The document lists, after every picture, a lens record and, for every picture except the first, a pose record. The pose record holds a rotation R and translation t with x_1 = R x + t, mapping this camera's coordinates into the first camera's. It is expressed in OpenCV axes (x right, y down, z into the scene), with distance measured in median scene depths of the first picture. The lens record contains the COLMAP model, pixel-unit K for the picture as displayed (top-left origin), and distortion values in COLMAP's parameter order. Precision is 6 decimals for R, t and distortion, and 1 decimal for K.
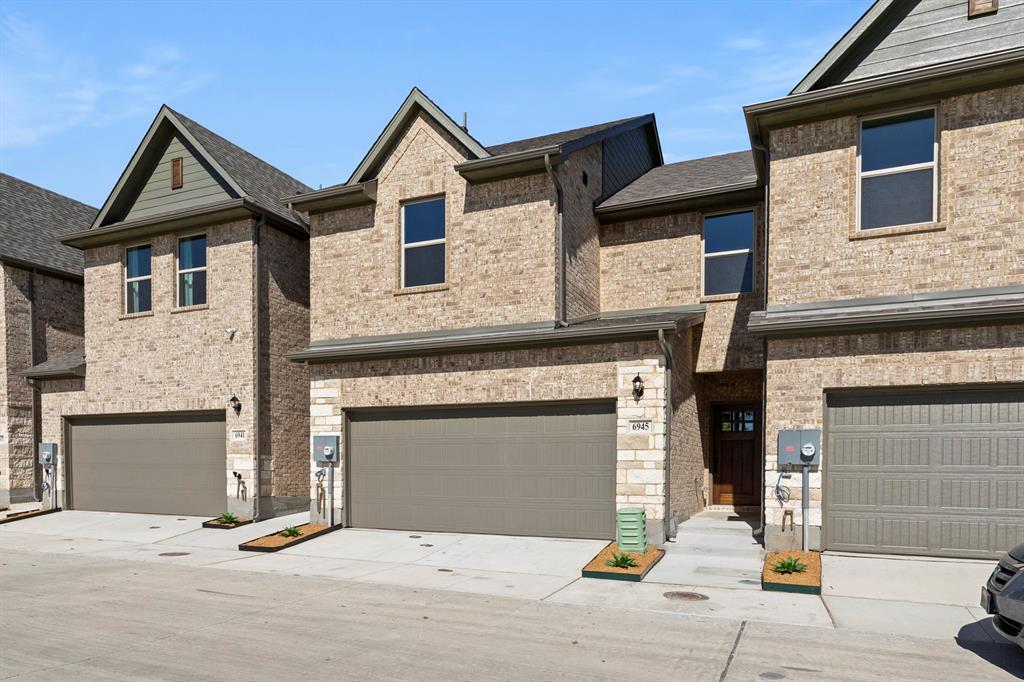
lens RADIAL K [[471.2, 0, 512.1], [0, 471.2, 336.8], [0, 0, 1]] dist [-0.000450, 0.000342]
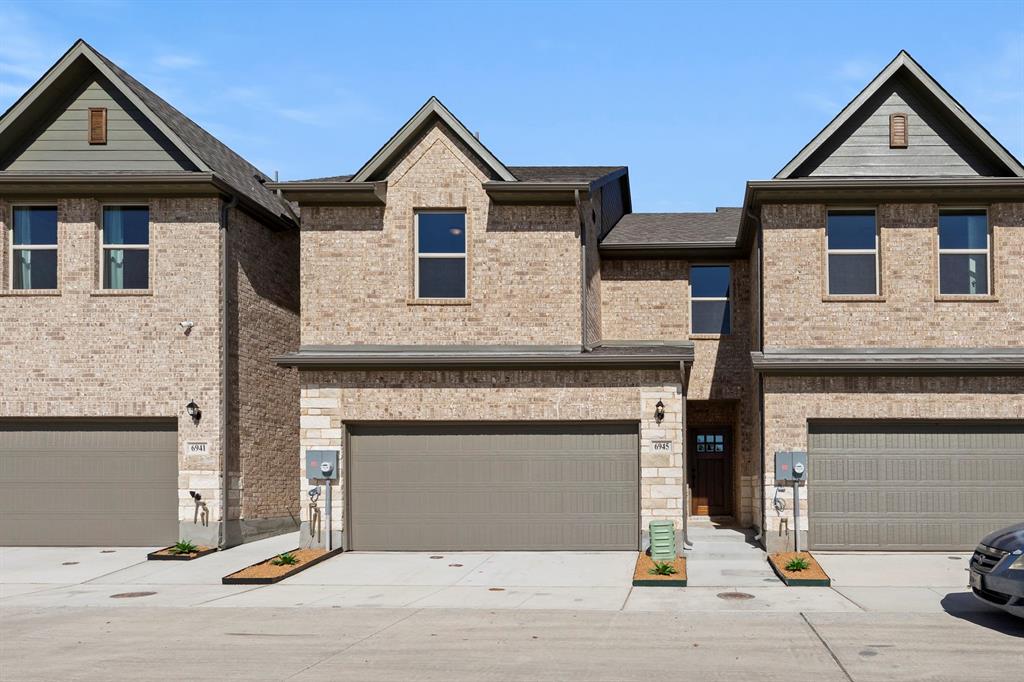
lens RADIAL K [[461.1, 0, 492.9], [0, 461.1, 342.3], [0, 0, 1]] dist [0.001556, -0.000129]
pose [[0.955303, 0.080607, 0.284425, -0.369185], [-0.073302, 0.996651, -0.036252, 0.010837], [-0.286395, 0.013782, 0.958013, 0.052433]]
